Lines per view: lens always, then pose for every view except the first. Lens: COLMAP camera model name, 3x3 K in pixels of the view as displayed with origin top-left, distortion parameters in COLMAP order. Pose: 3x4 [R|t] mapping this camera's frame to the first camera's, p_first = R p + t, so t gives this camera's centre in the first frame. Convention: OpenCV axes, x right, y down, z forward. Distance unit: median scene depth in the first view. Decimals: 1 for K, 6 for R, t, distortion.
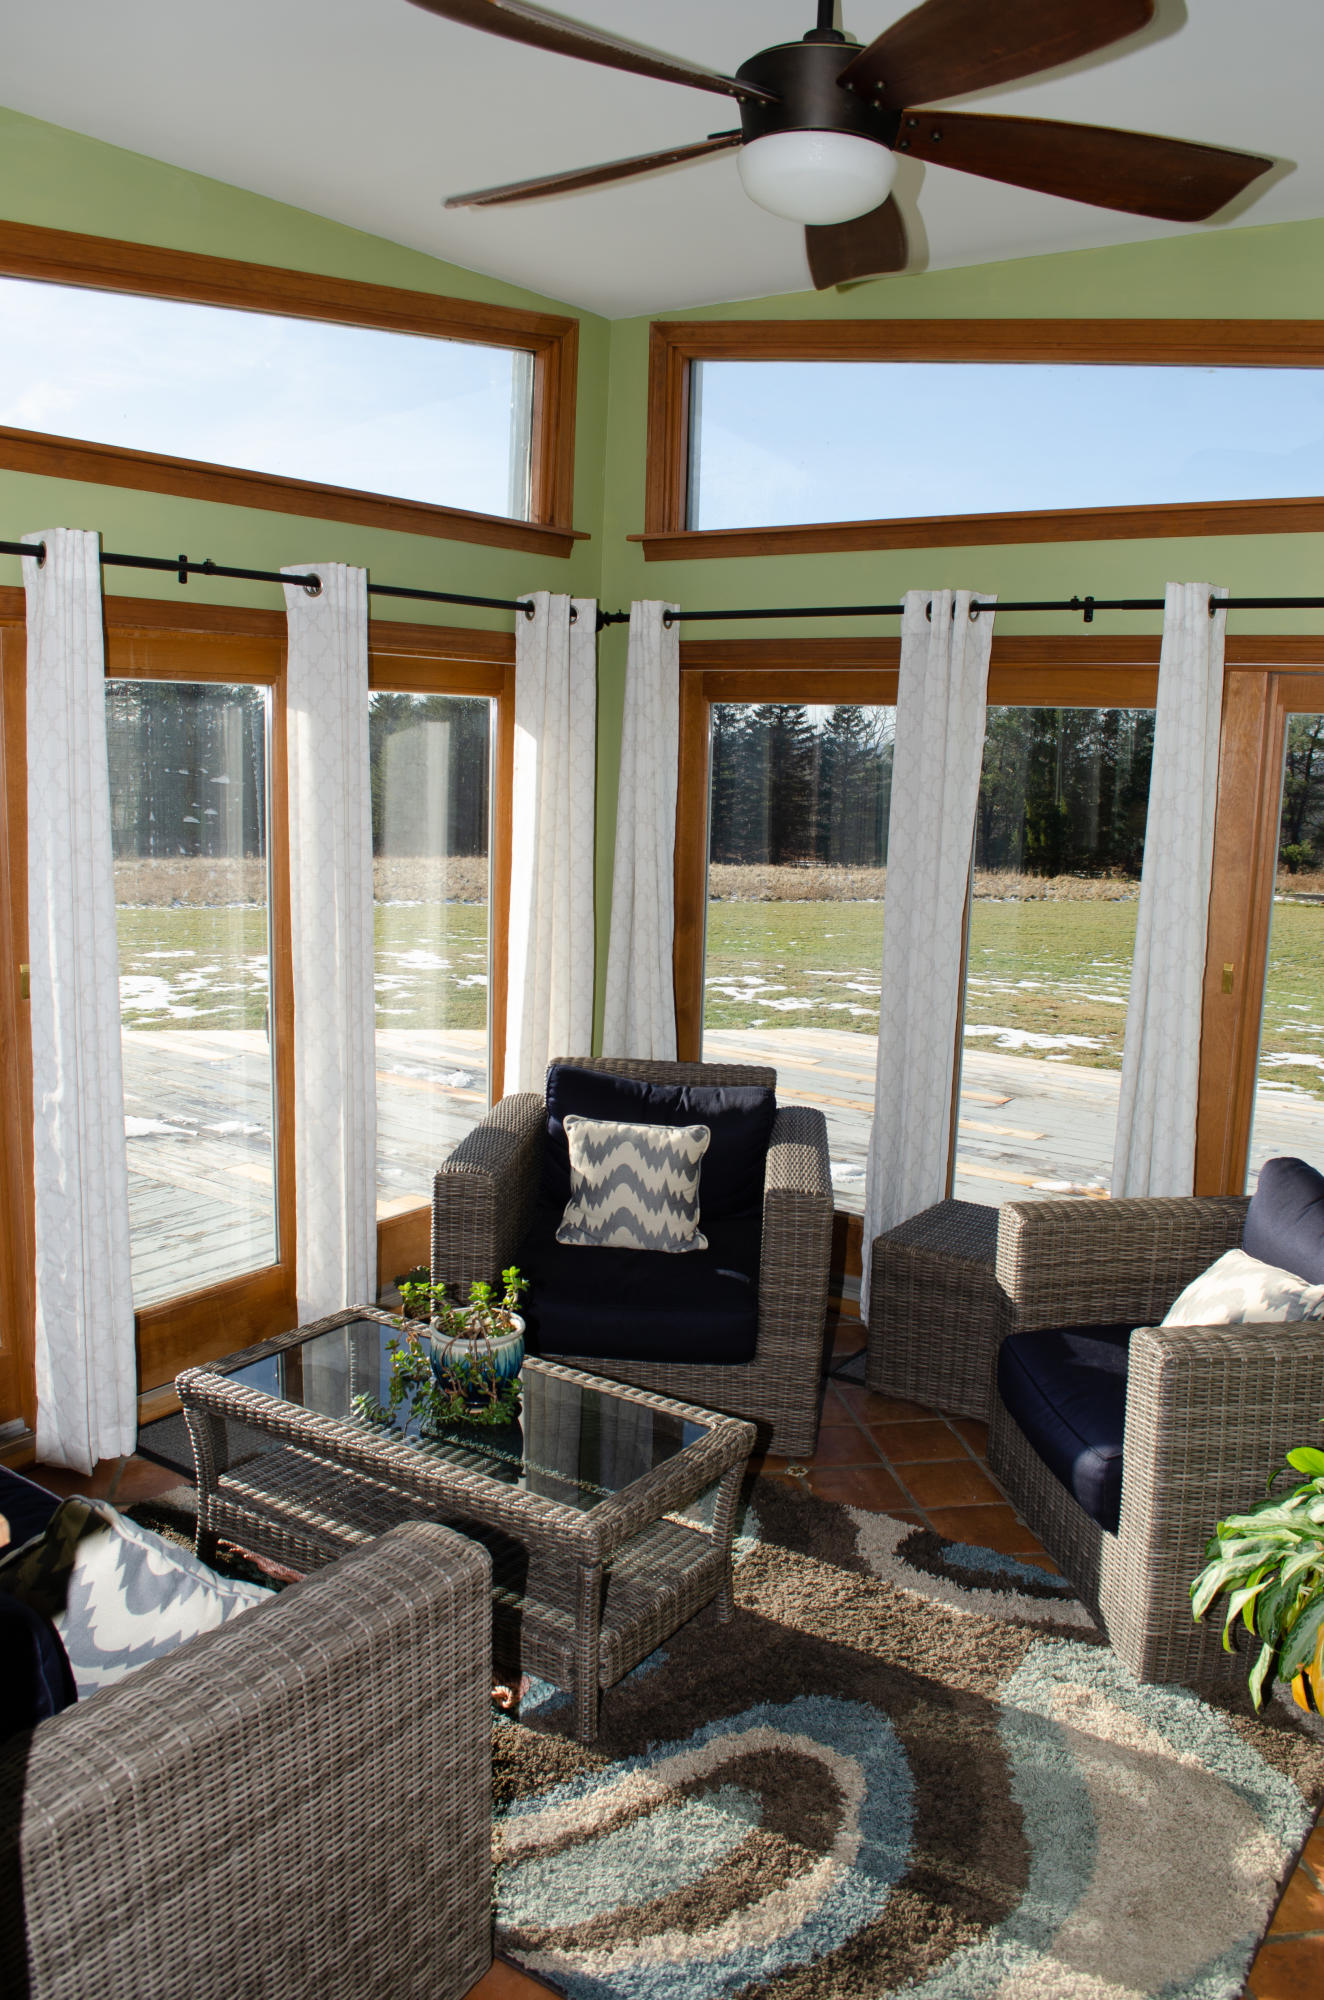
lens RADIAL K [[1580.0, 0, 624.8], [0, 1580.0, 986.3], [0, 0, 1]] dist [-0.074549, 0.004872]
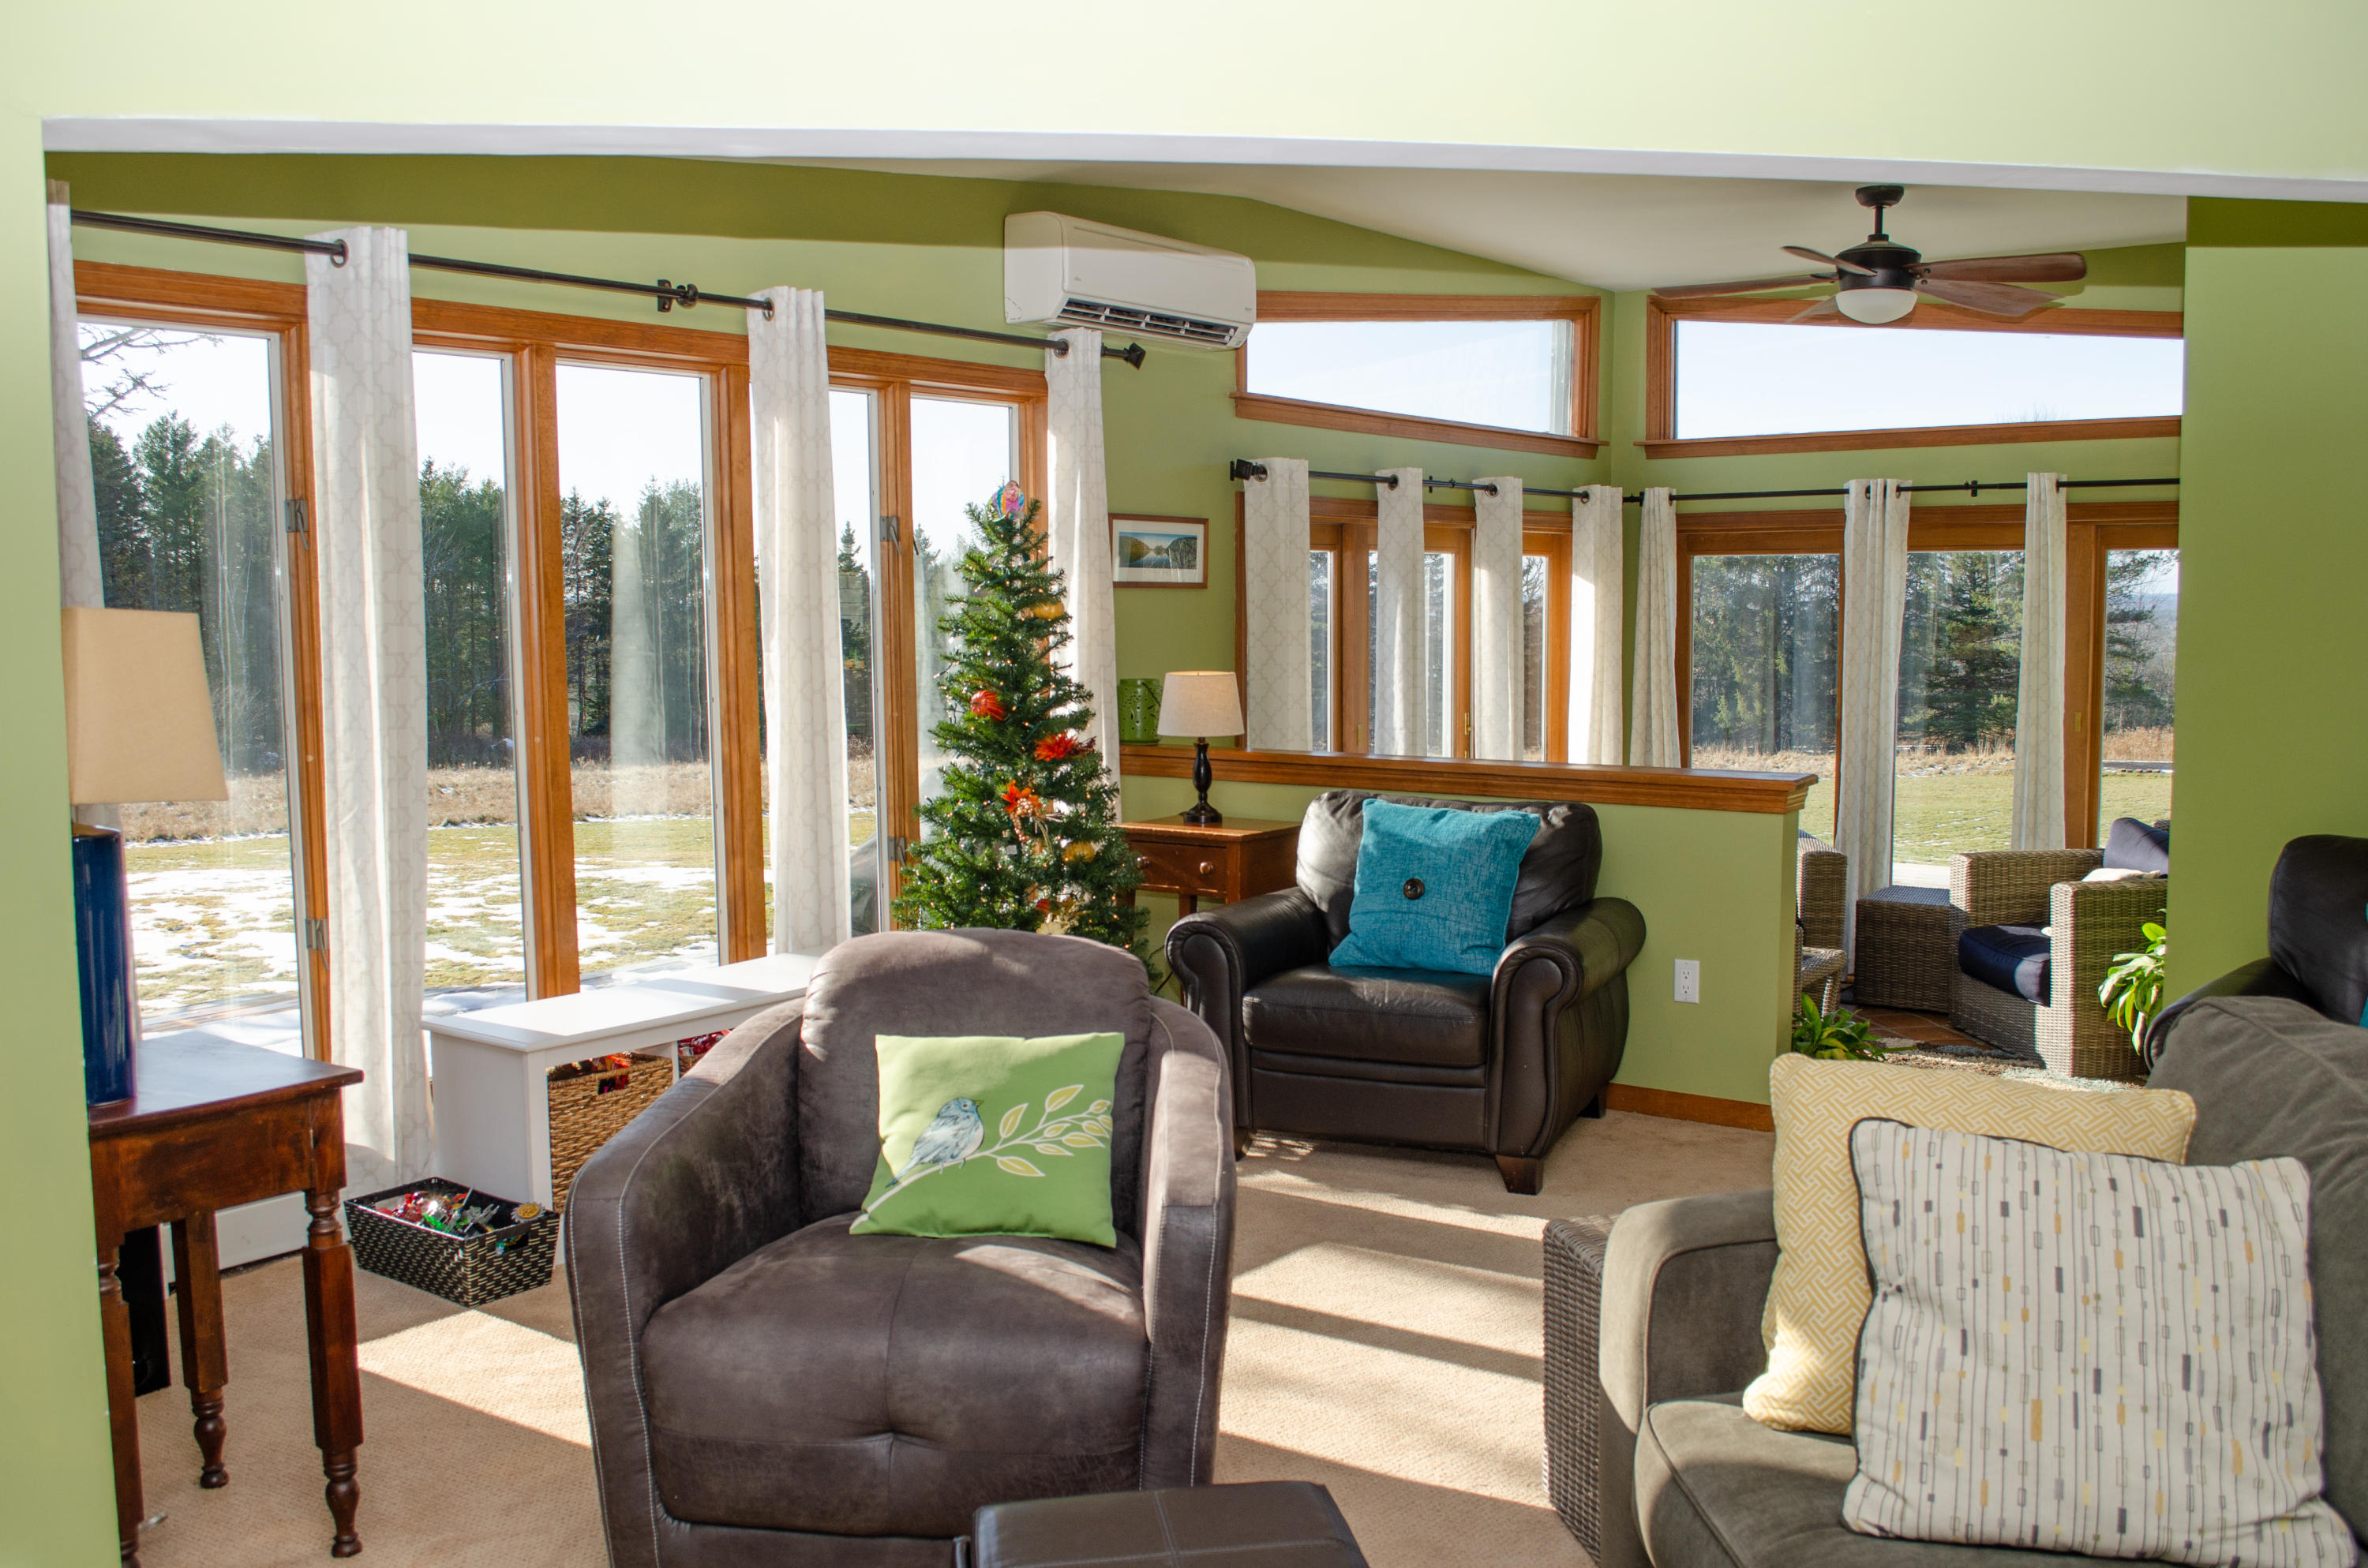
lens RADIAL K [[2083.0, 0, 1184.0], [0, 2083.0, 784.0], [0, 0, 1]] dist [-0.045975, -0.002429]
pose [[0.999464, -0.032513, -0.003947, -0.466113], [0.032171, 0.997181, -0.067794, 0.157862], [0.006140, 0.067630, 0.997692, -0.985154]]
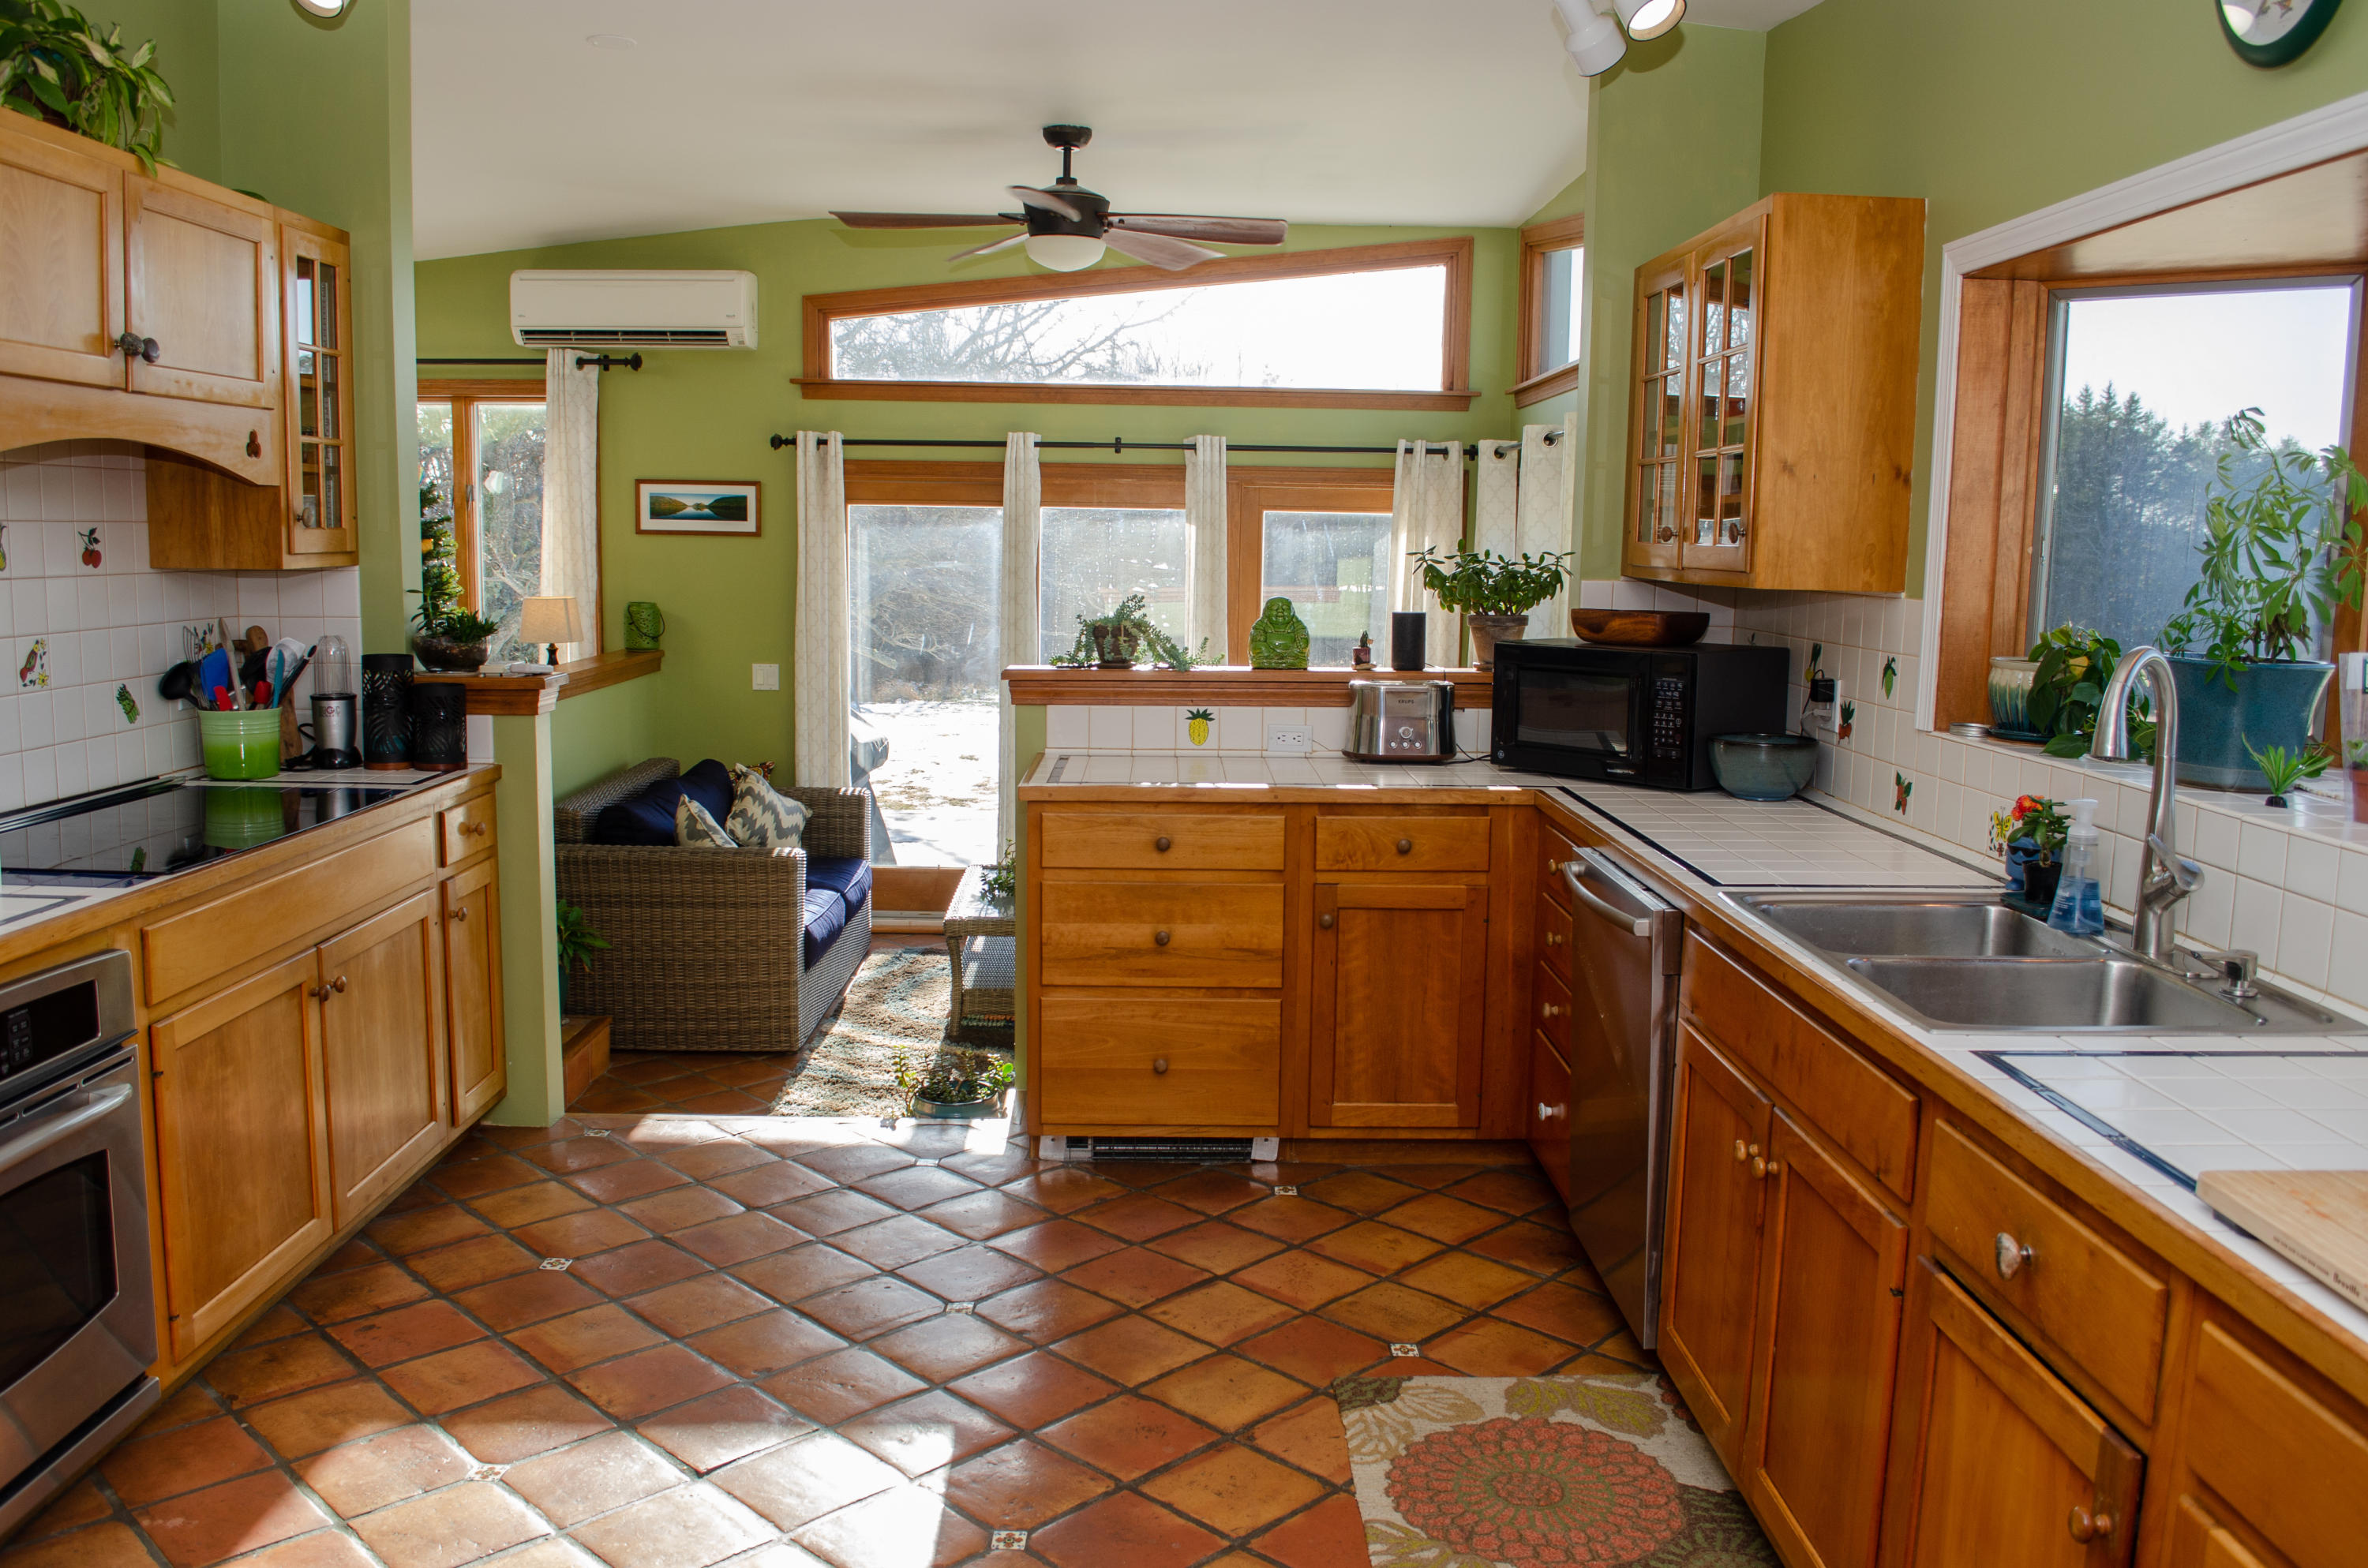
lens RADIAL K [[1870.5, 0, 1178.7], [0, 1870.5, 804.9], [0, 0, 1]] dist [-0.074549, 0.004872]
pose [[0.584054, 0.098165, -0.805757, 1.280071], [-0.131643, 0.990974, 0.025308, 0.060549], [0.800969, 0.091292, 0.591705, -0.124361]]
